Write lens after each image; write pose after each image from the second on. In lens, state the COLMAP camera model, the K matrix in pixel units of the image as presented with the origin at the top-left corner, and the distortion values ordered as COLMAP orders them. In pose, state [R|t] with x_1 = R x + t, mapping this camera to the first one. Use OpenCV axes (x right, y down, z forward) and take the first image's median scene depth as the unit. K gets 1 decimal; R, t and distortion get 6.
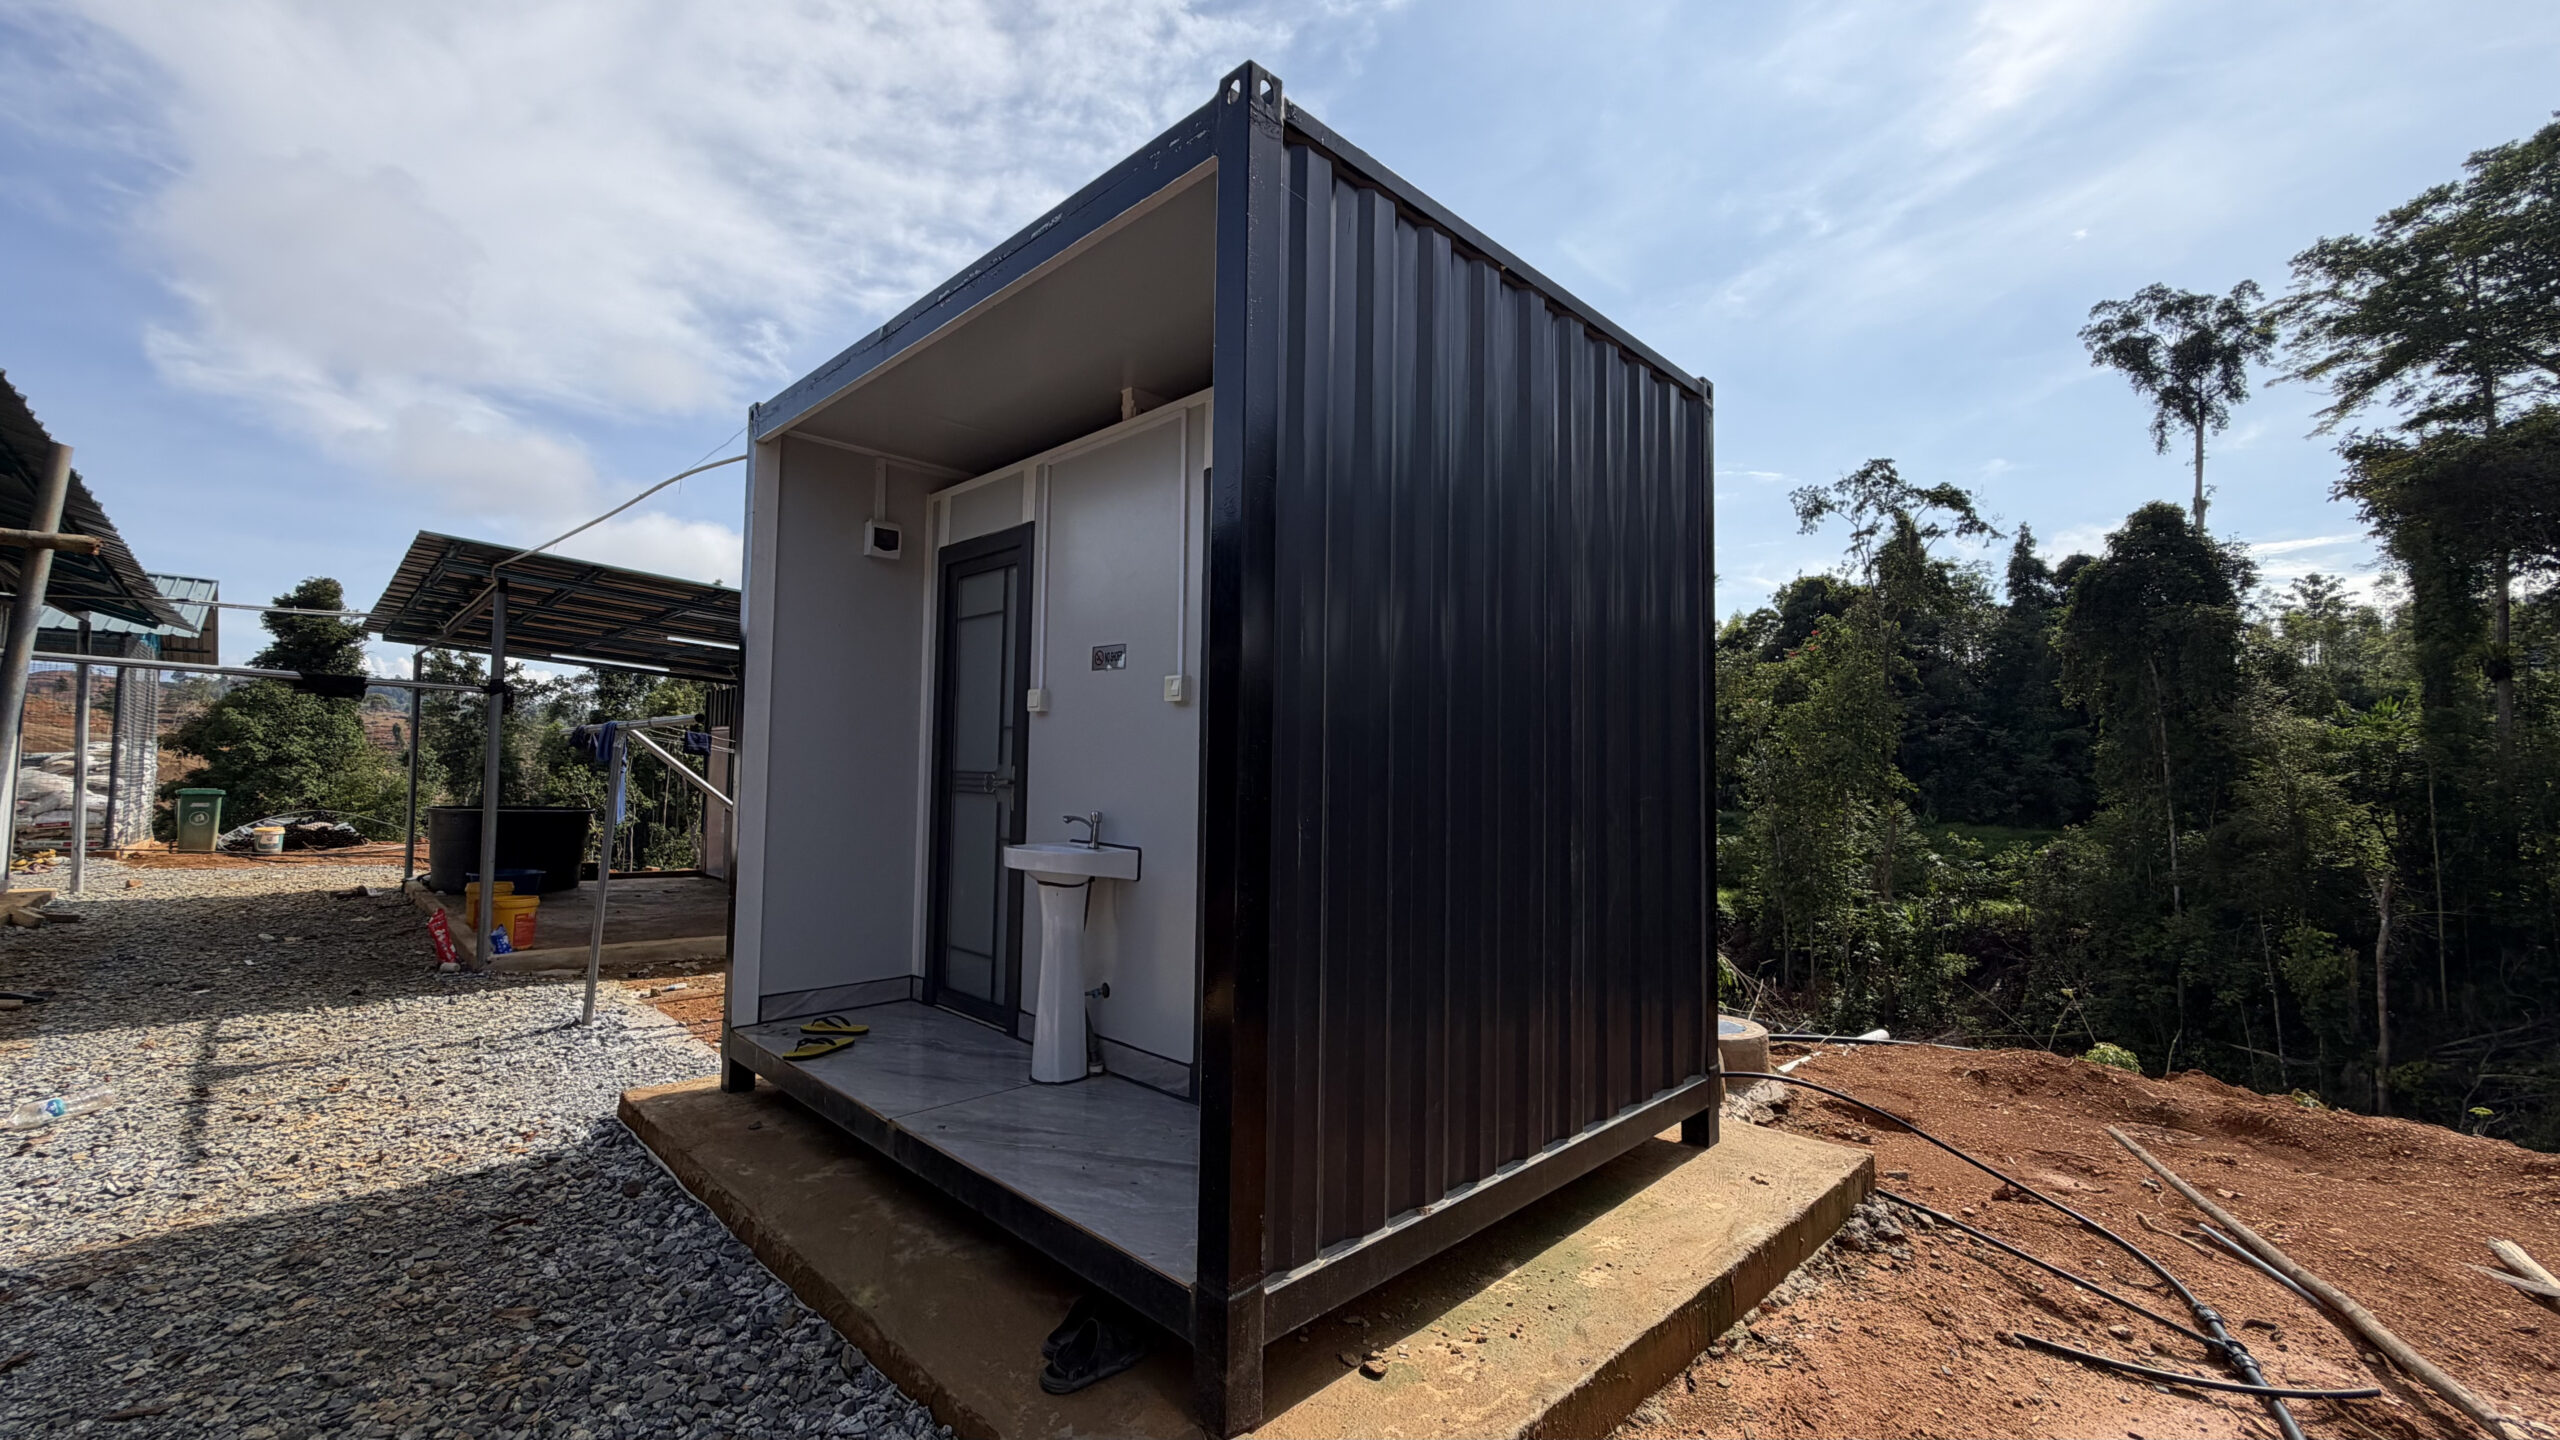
lens RADIAL K [[1023.3, 0, 1275.5], [0, 1023.3, 719.4], [0, 0, 1]] dist [-0.000522, 0.000413]
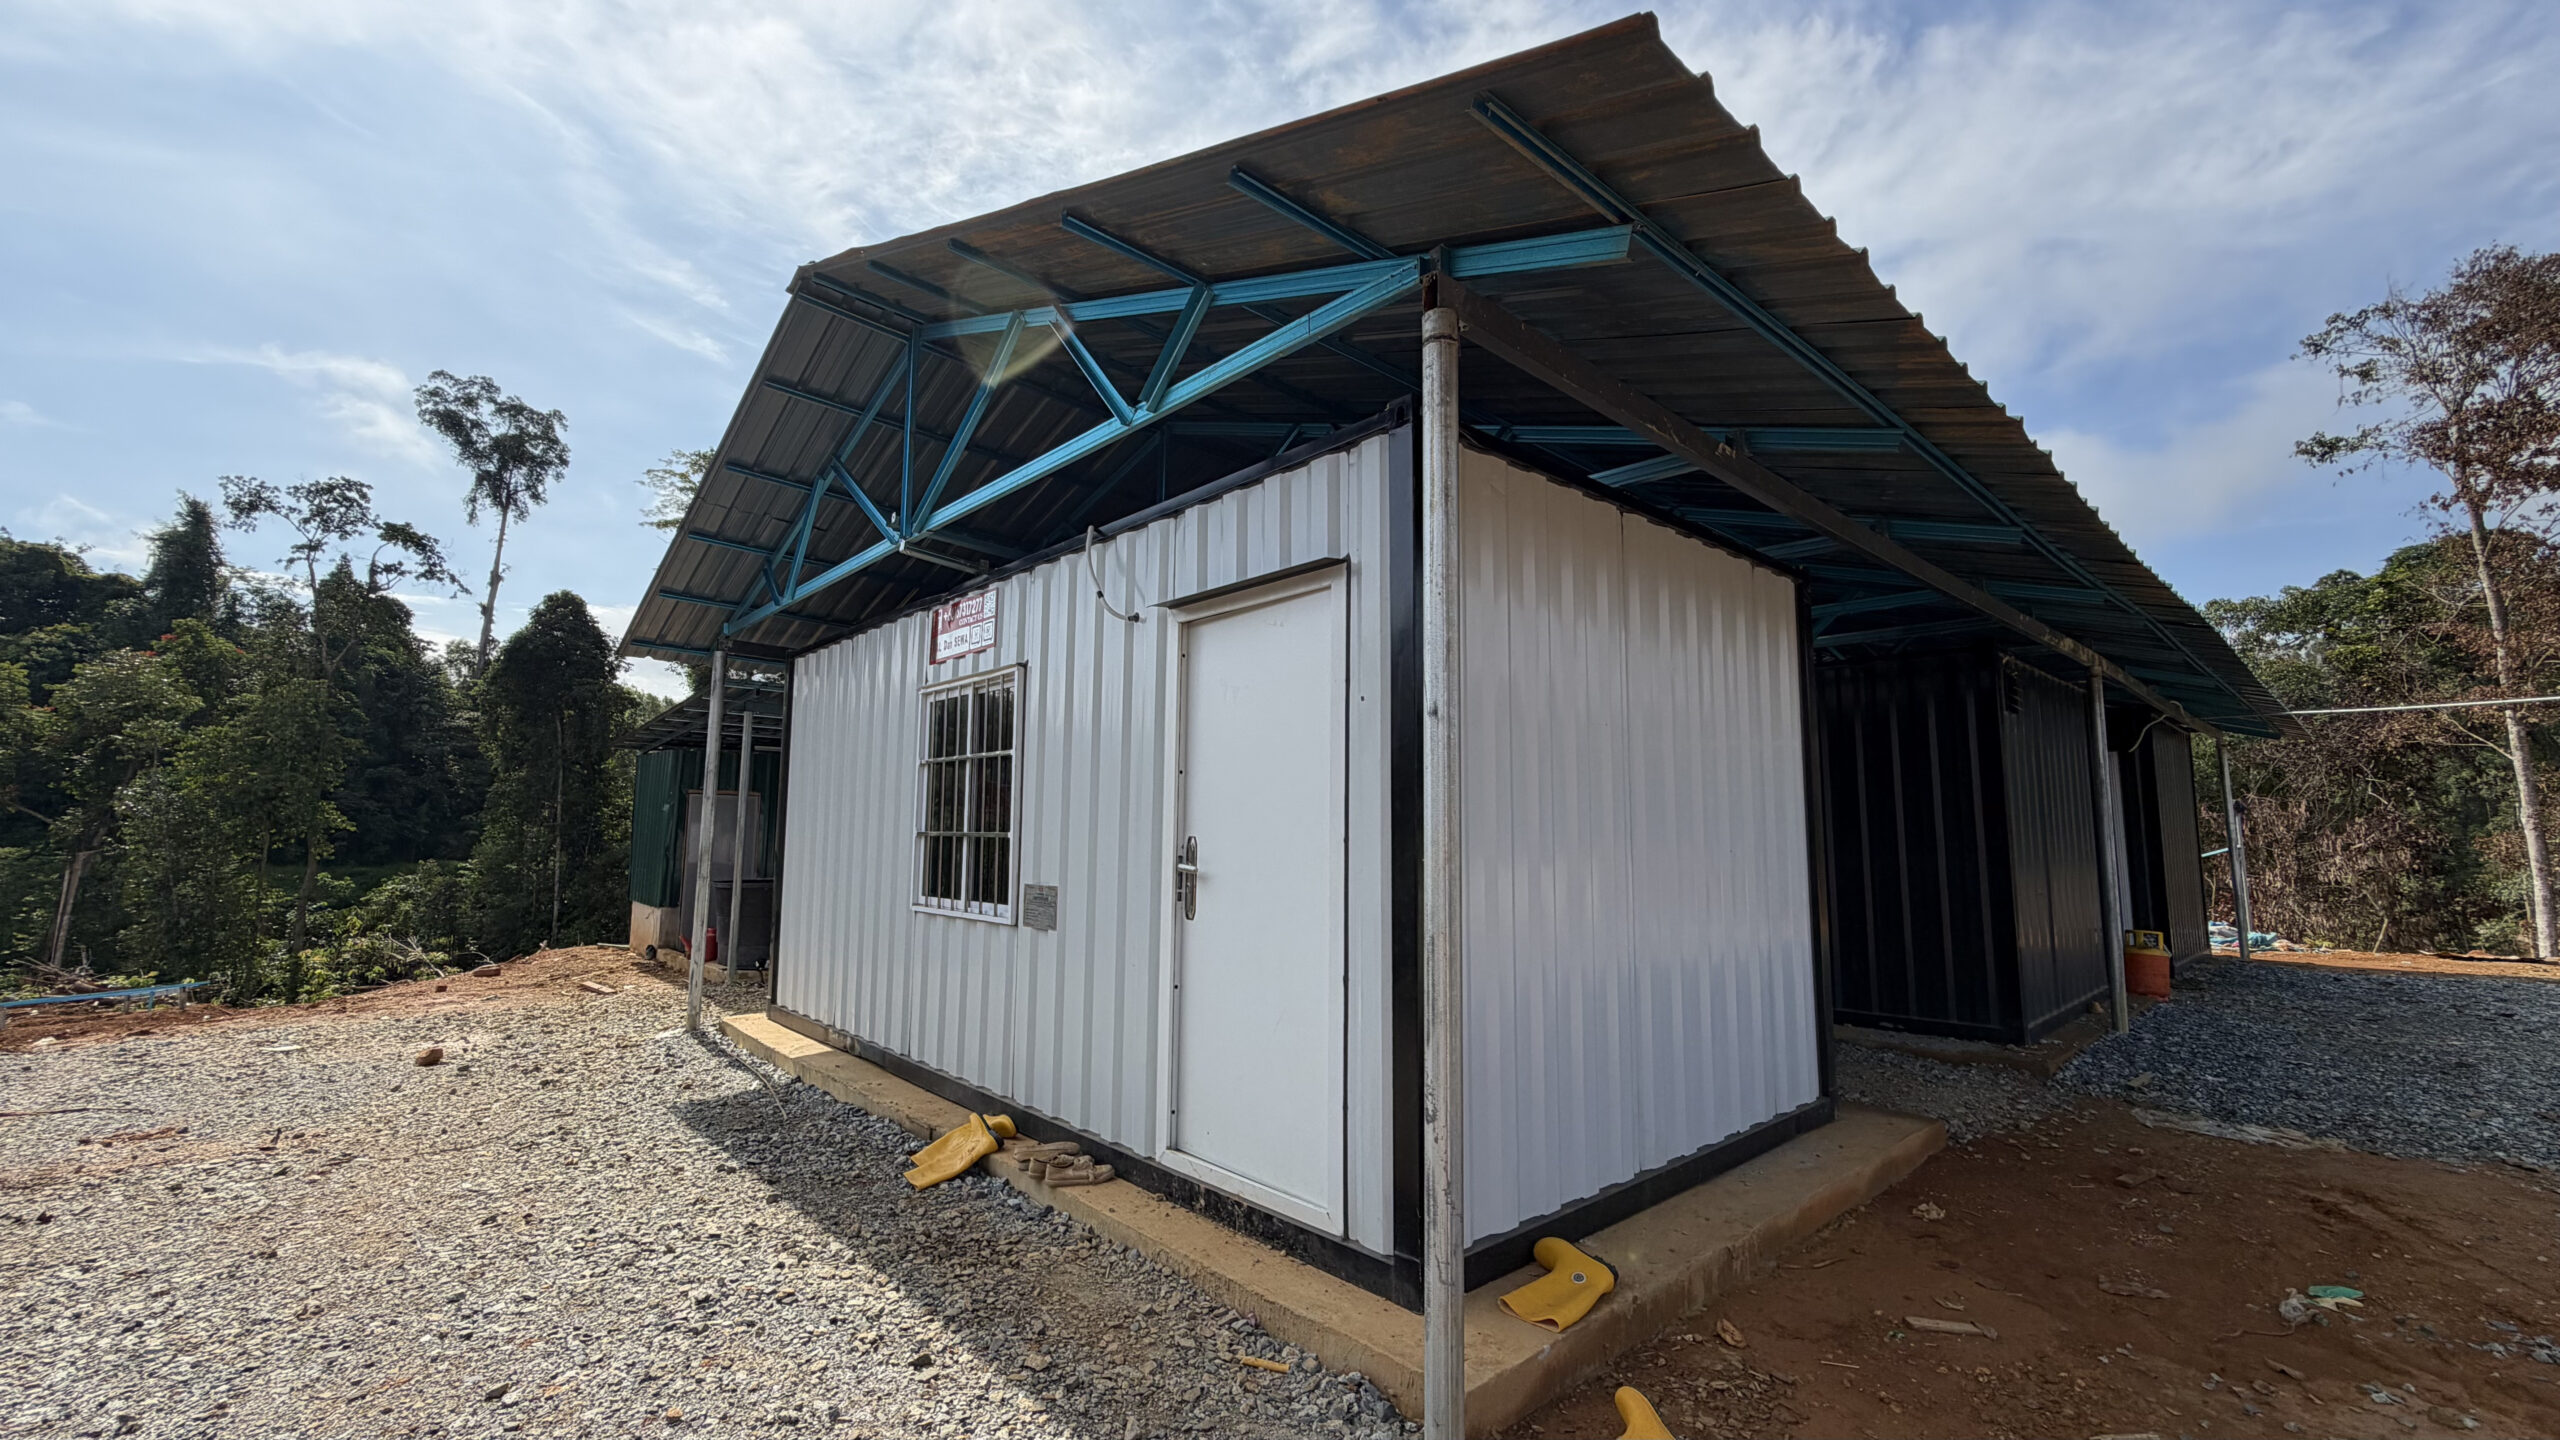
lens RADIAL K [[1023.3, 0, 1266.3], [0, 1023.3, 720.7], [0, 0, 1]] dist [-0.000522, 0.000413]
pose [[0.049615, 0.094739, 0.994265, -4.060586], [-0.064360, 0.993725, -0.091476, 0.008445], [-0.996693, -0.059452, 0.055401, 1.208795]]
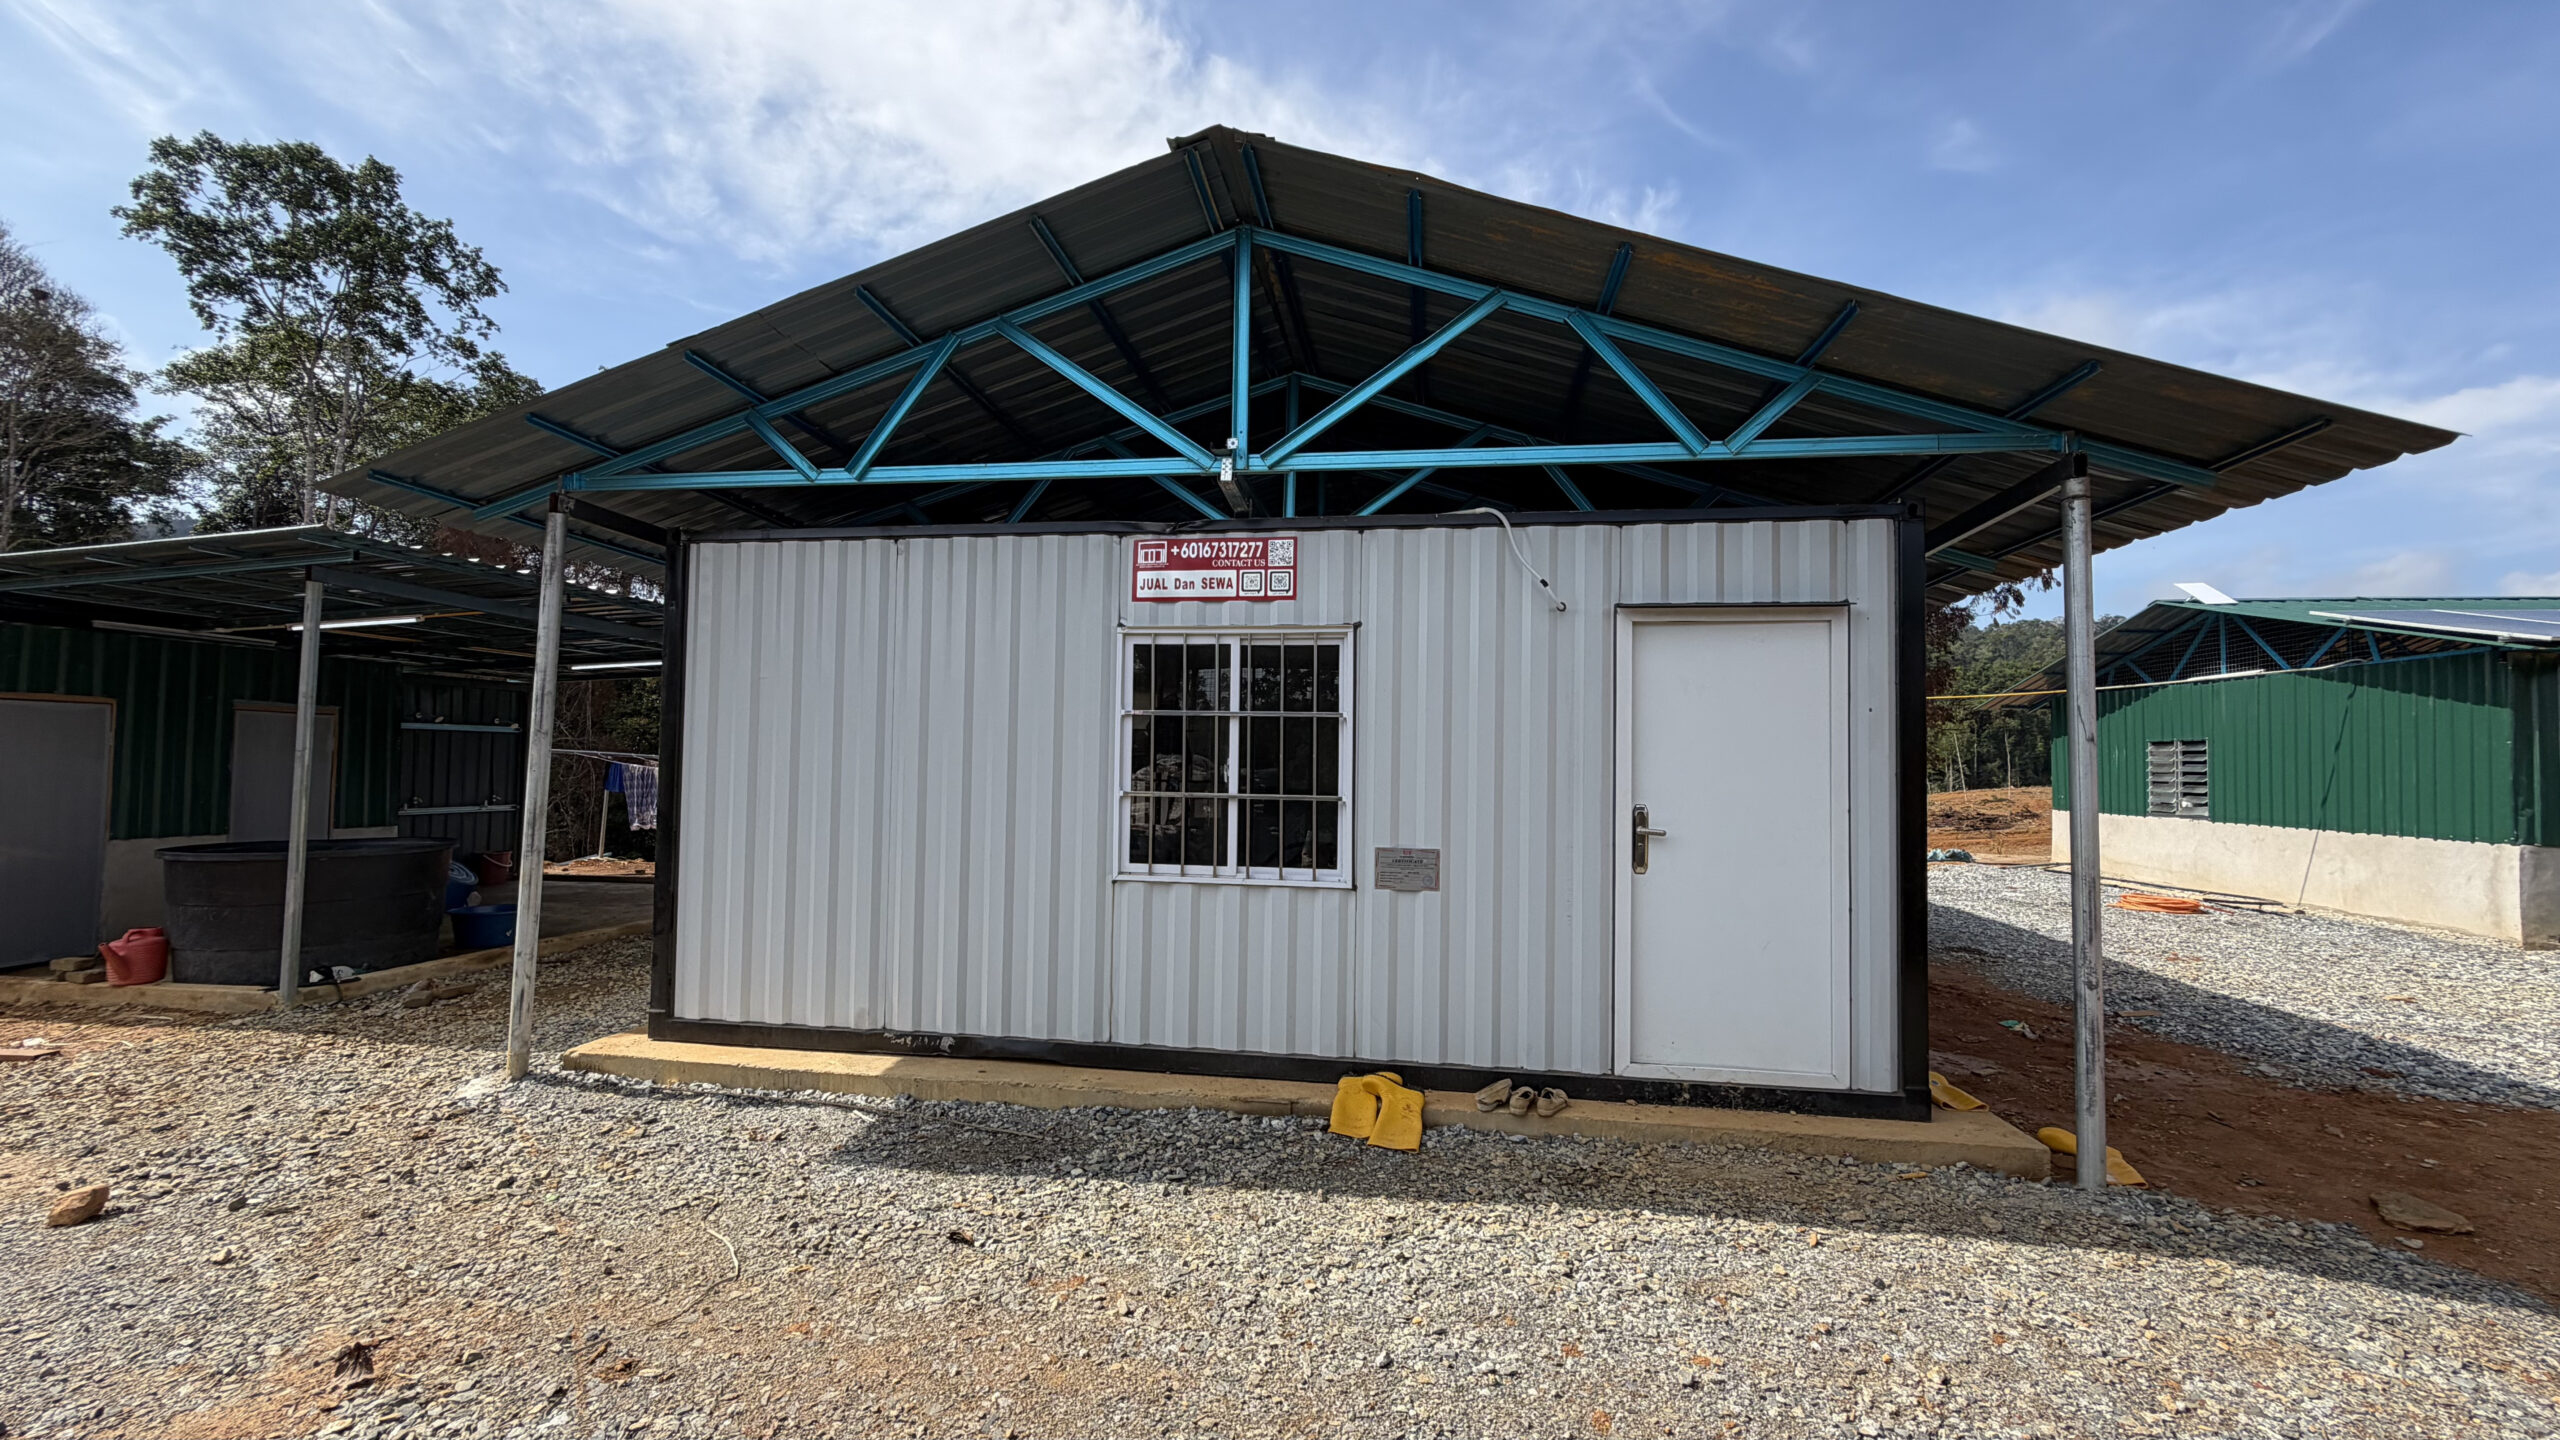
lens RADIAL K [[1023.3, 0, 1279.6], [0, 1023.3, 718.2], [0, 0, 1]] dist [-0.000522, 0.000413]
pose [[-0.593883, 0.005886, 0.804530, -2.600536], [-0.072943, 0.995461, -0.061128, 0.151113], [-0.801238, -0.094987, -0.590758, 7.065691]]
